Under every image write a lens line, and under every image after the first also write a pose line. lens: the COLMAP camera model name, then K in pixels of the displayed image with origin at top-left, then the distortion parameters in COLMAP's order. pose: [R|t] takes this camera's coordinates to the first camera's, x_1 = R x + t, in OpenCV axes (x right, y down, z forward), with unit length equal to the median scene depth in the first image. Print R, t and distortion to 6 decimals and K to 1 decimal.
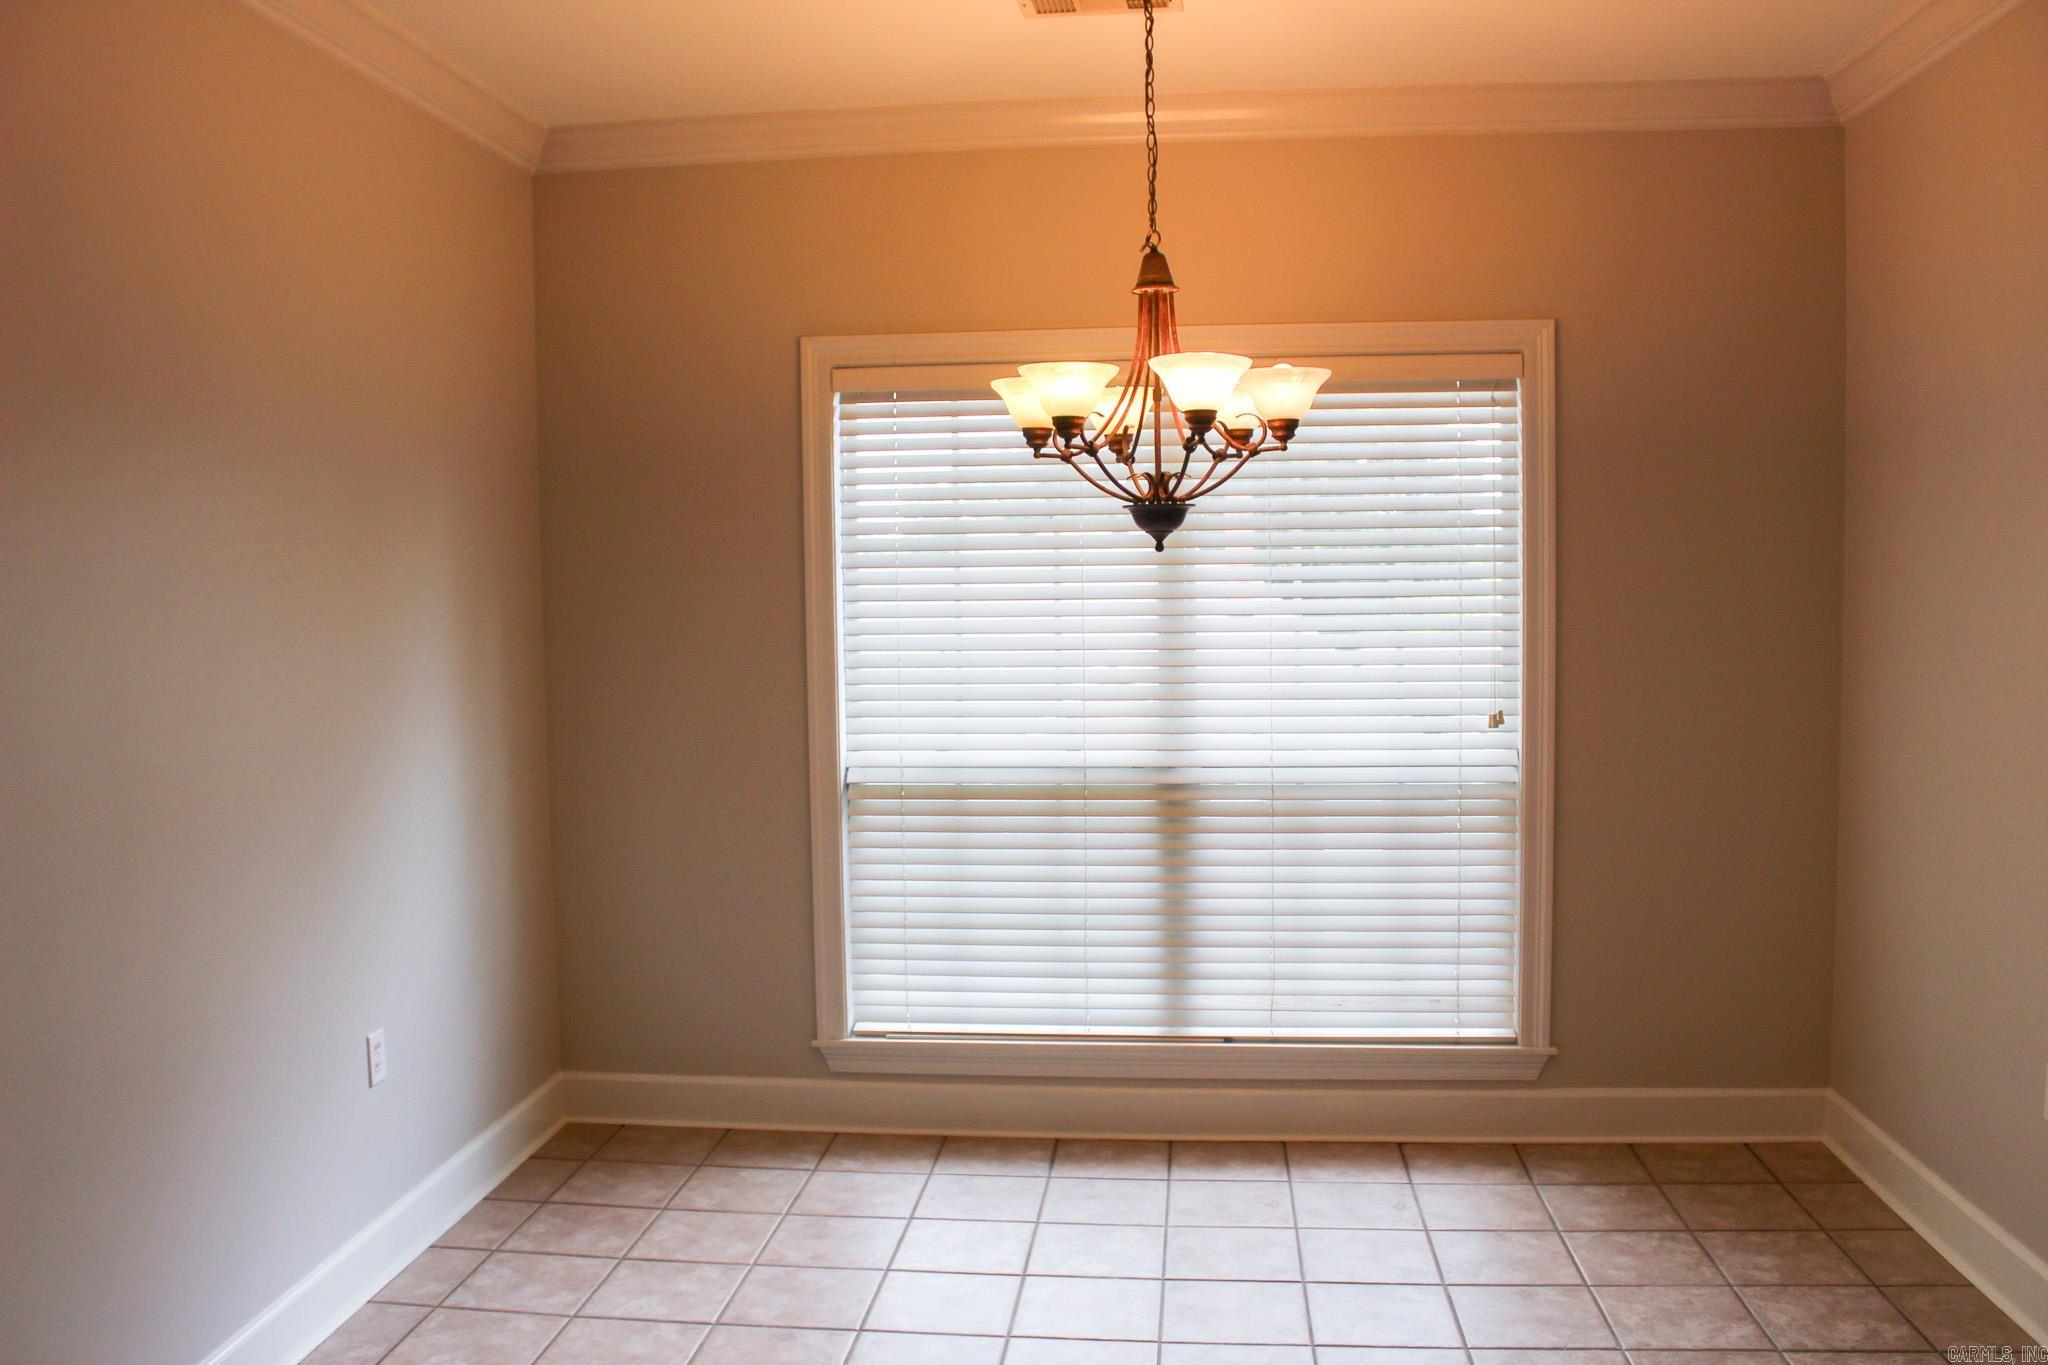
lens RADIAL K [[1747.5, 0, 1024.0], [0, 1747.5, 682.5], [0, 0, 1]] dist [-0.115512, 0.013182]
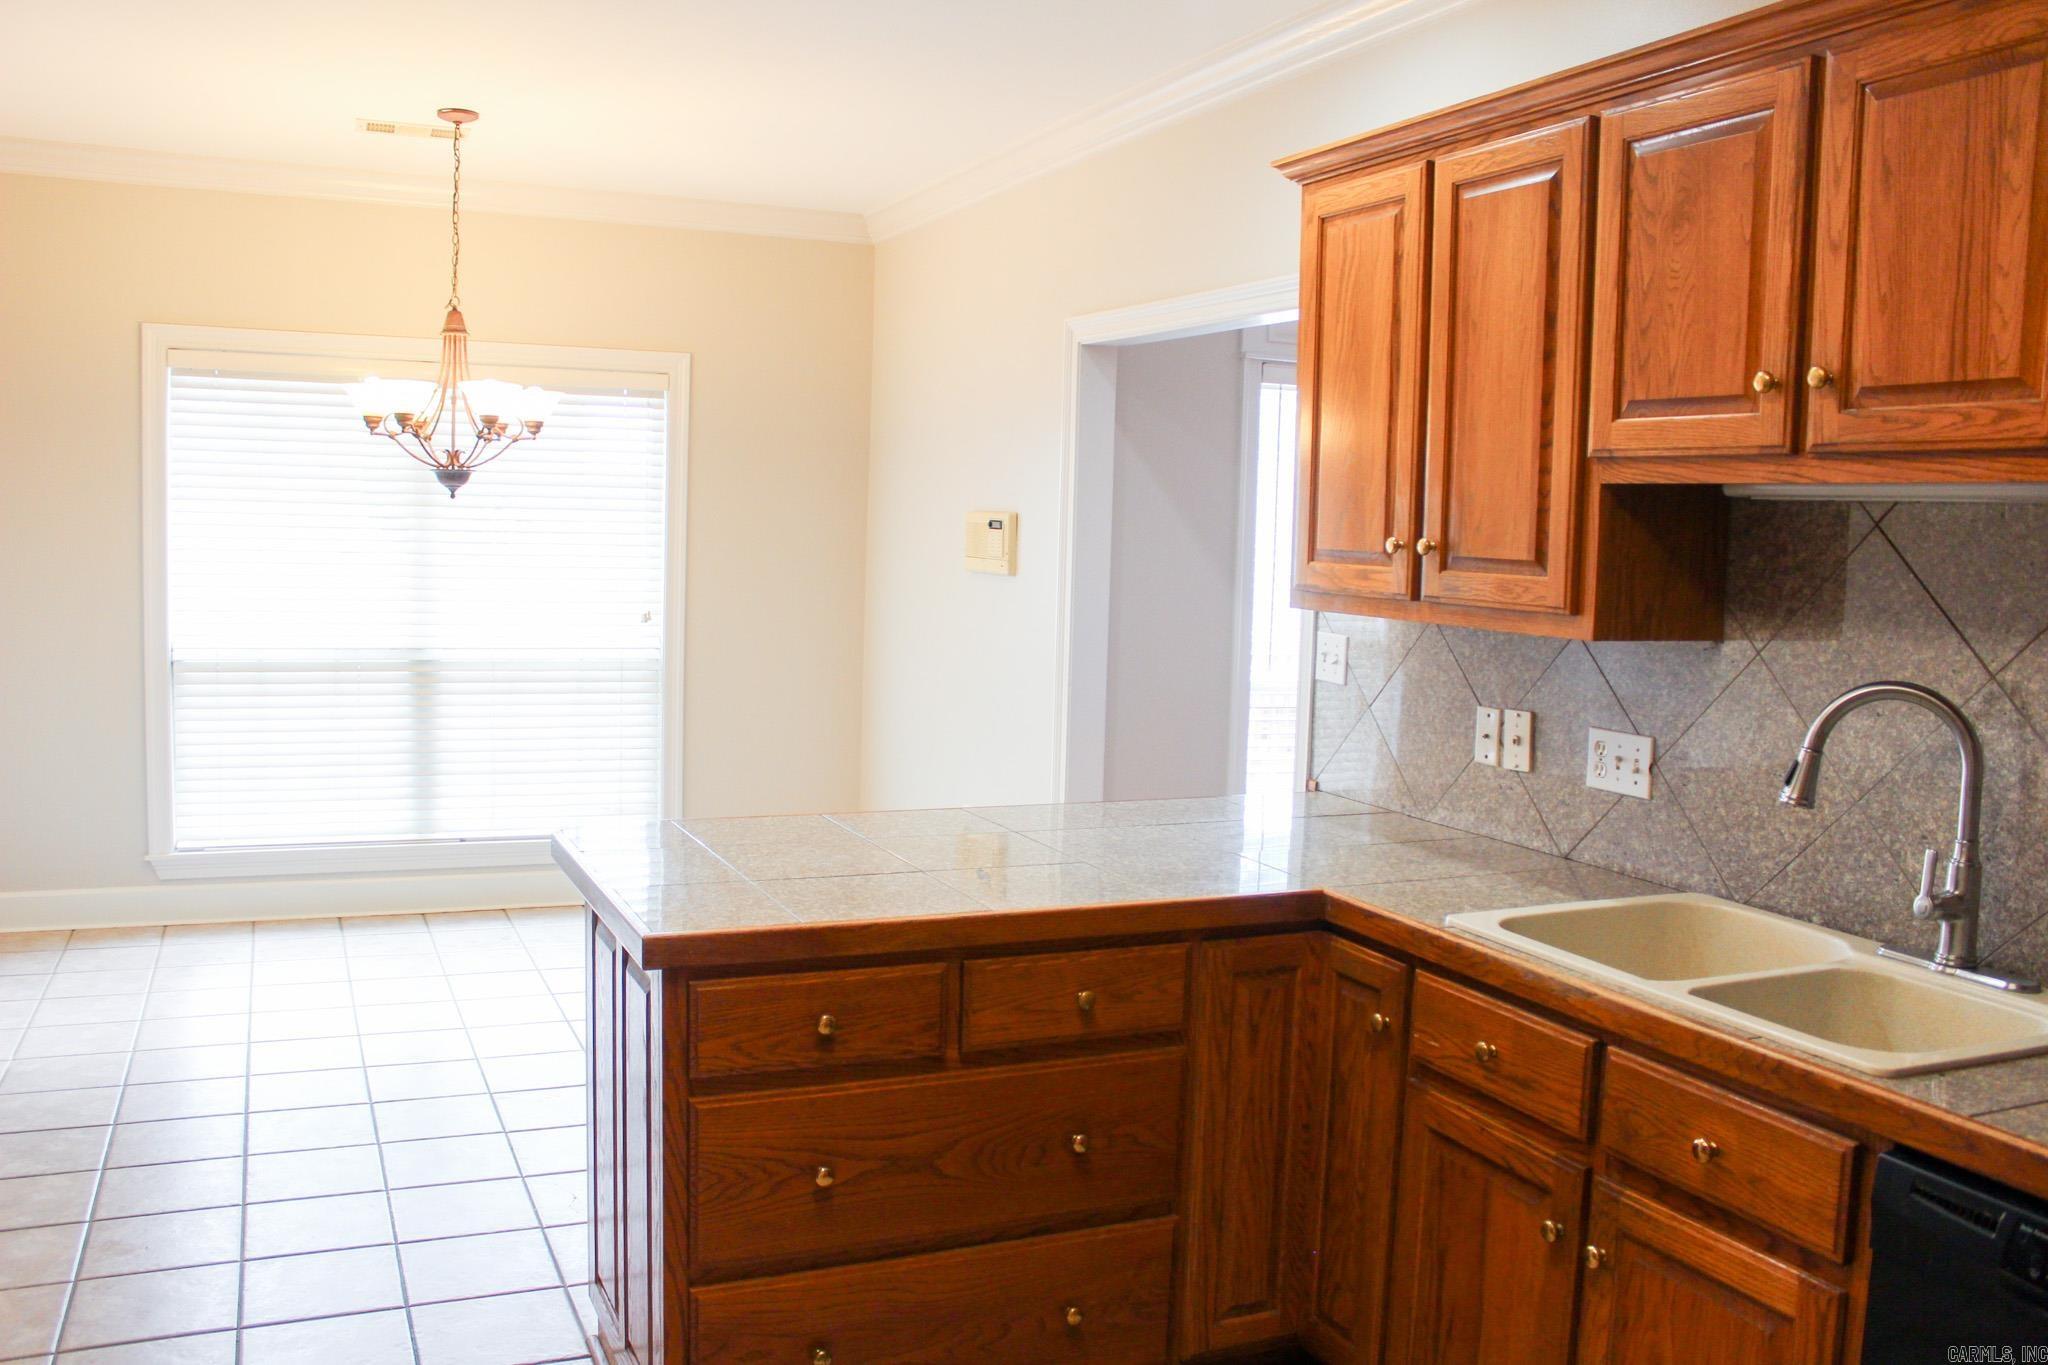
lens RADIAL K [[1747.5, 0, 1024.0], [0, 1747.5, 682.5], [0, 0, 1]] dist [-0.115512, 0.013182]
pose [[0.873602, -0.002822, 0.486633, -0.174102], [-0.011872, 0.999562, 0.027108, 0.033261], [-0.486497, -0.029459, 0.873186, -0.473693]]
